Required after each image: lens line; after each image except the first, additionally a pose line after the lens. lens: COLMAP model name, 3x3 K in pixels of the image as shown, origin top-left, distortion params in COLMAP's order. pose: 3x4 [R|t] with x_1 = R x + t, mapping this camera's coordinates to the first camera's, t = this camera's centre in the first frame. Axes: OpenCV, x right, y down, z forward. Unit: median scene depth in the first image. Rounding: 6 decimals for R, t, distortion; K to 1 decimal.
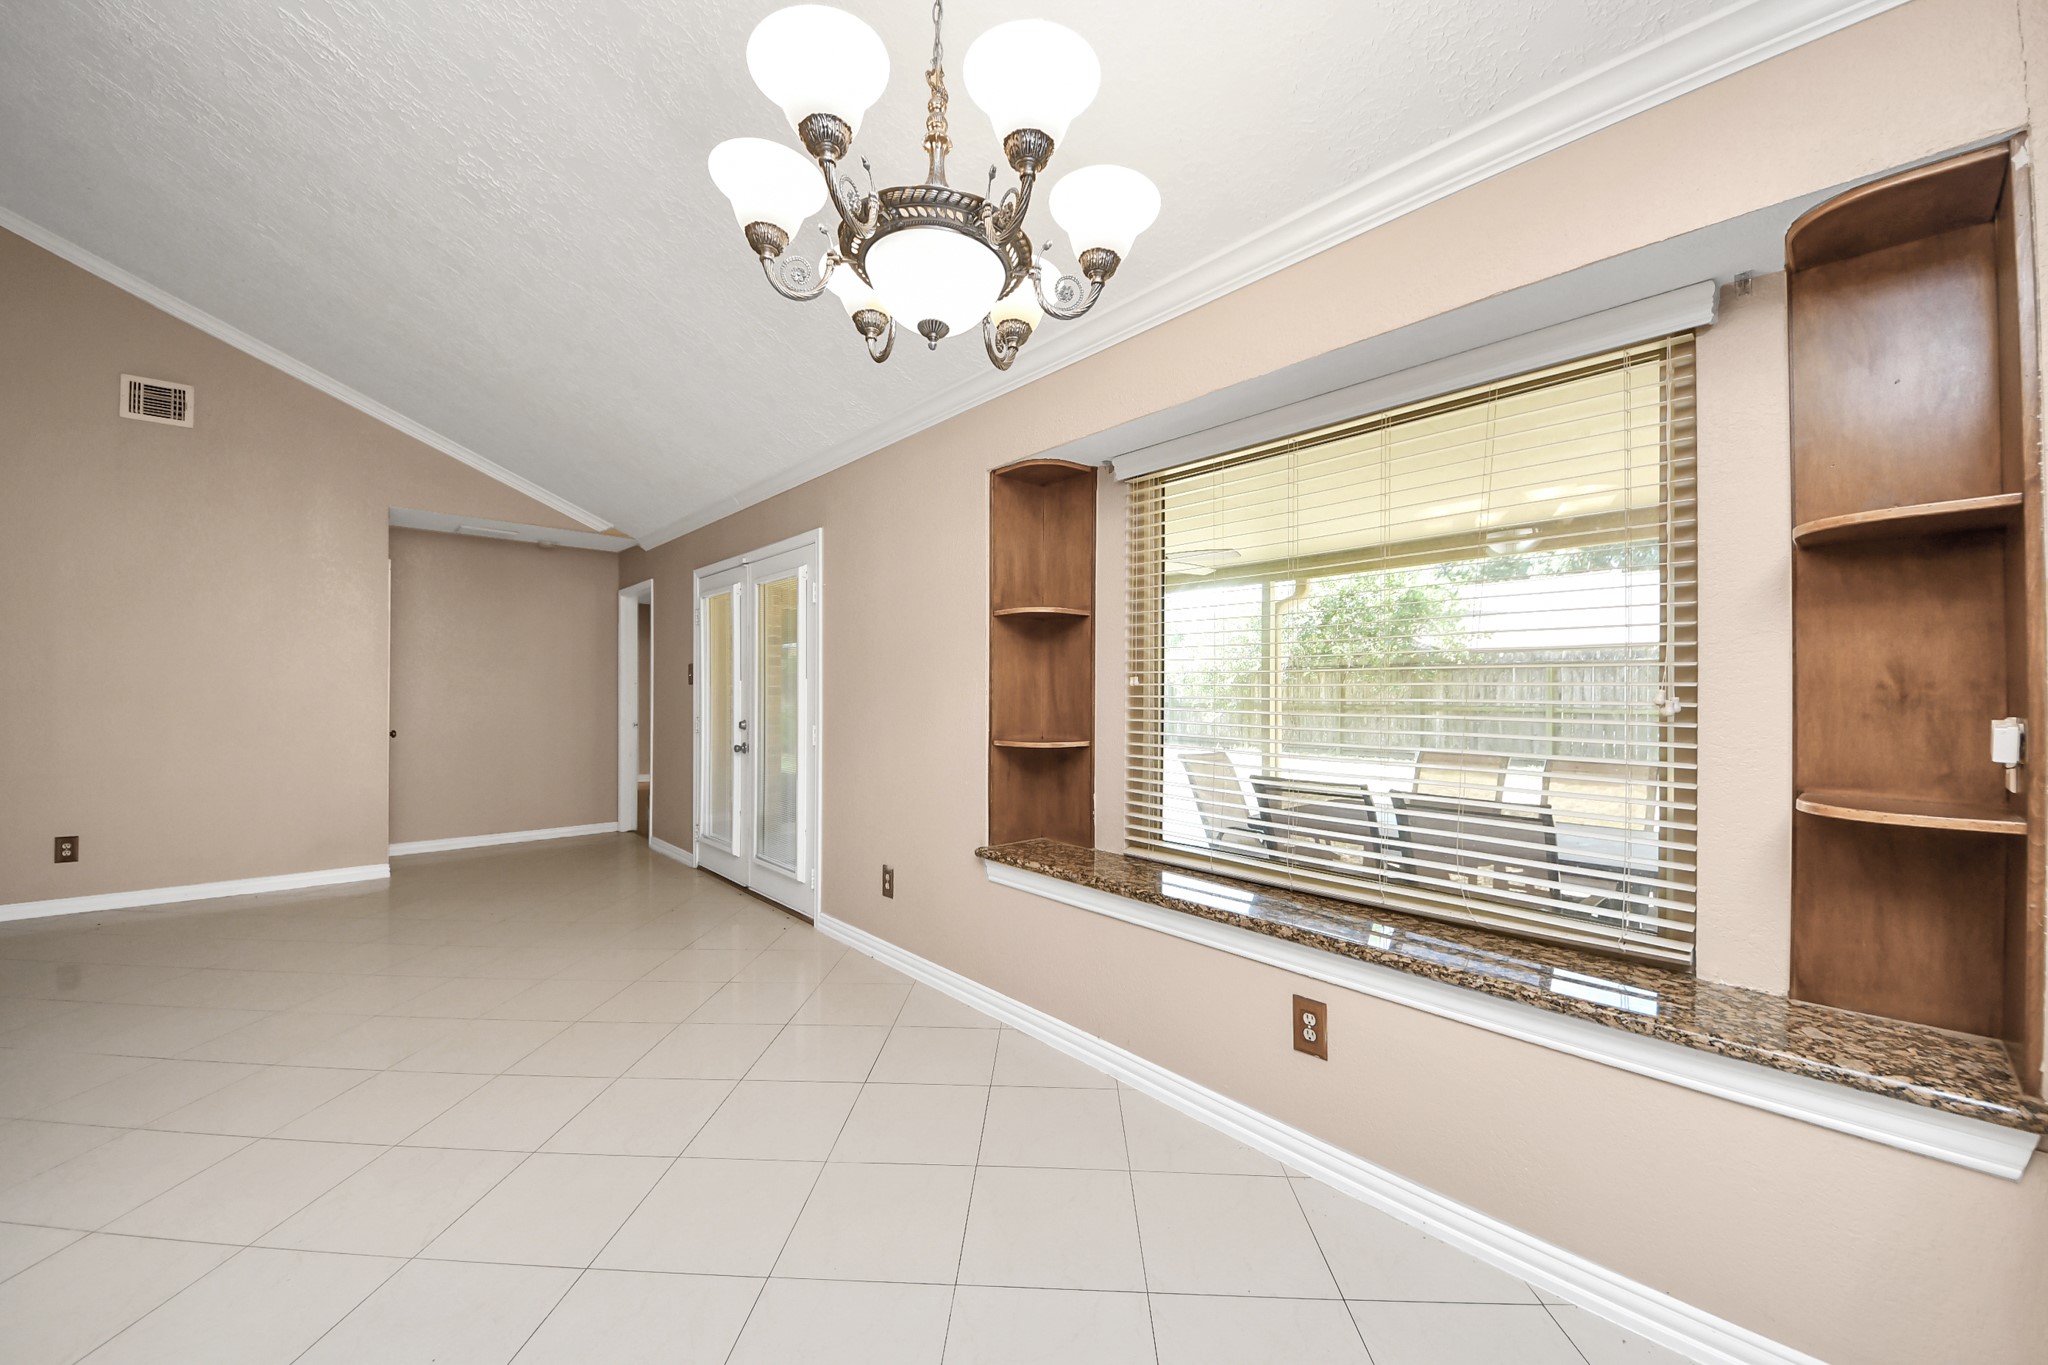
lens RADIAL K [[760.1, 0, 1015.9], [0, 760.1, 693.4], [0, 0, 1]] dist [-0.016486, -0.000129]
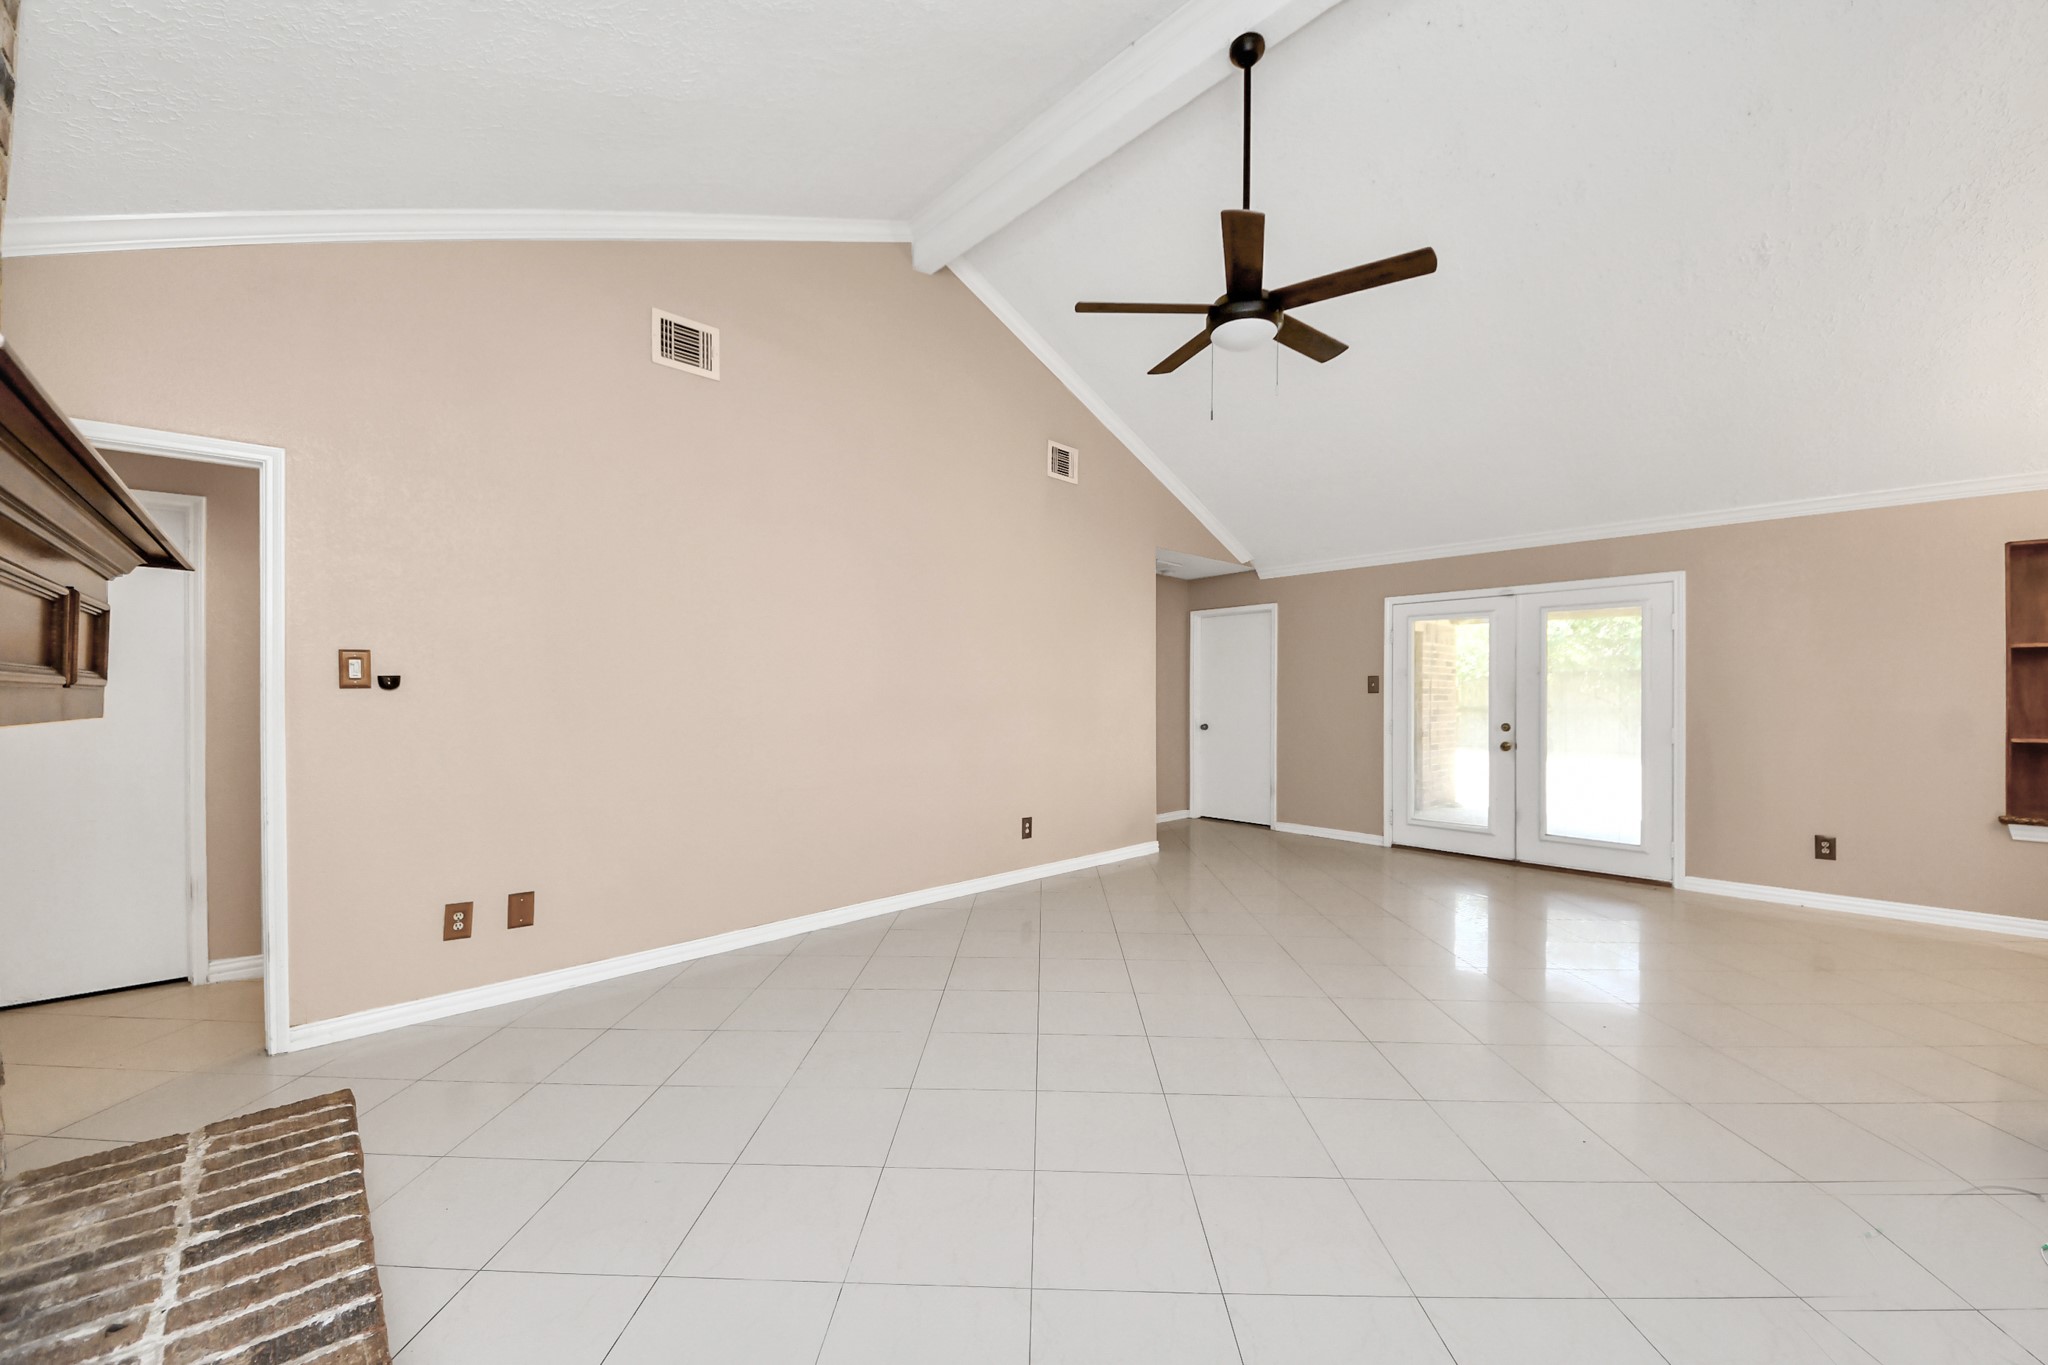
lens RADIAL K [[757.9, 0, 1019.2], [0, 757.9, 693.2], [0, 0, 1]] dist [0.021948, -0.011630]
pose [[0.999694, -0.002517, 0.024601, -1.886037], [0.002641, 0.999984, -0.005039, -0.017364], [-0.024588, 0.005102, 0.999685, -0.354788]]
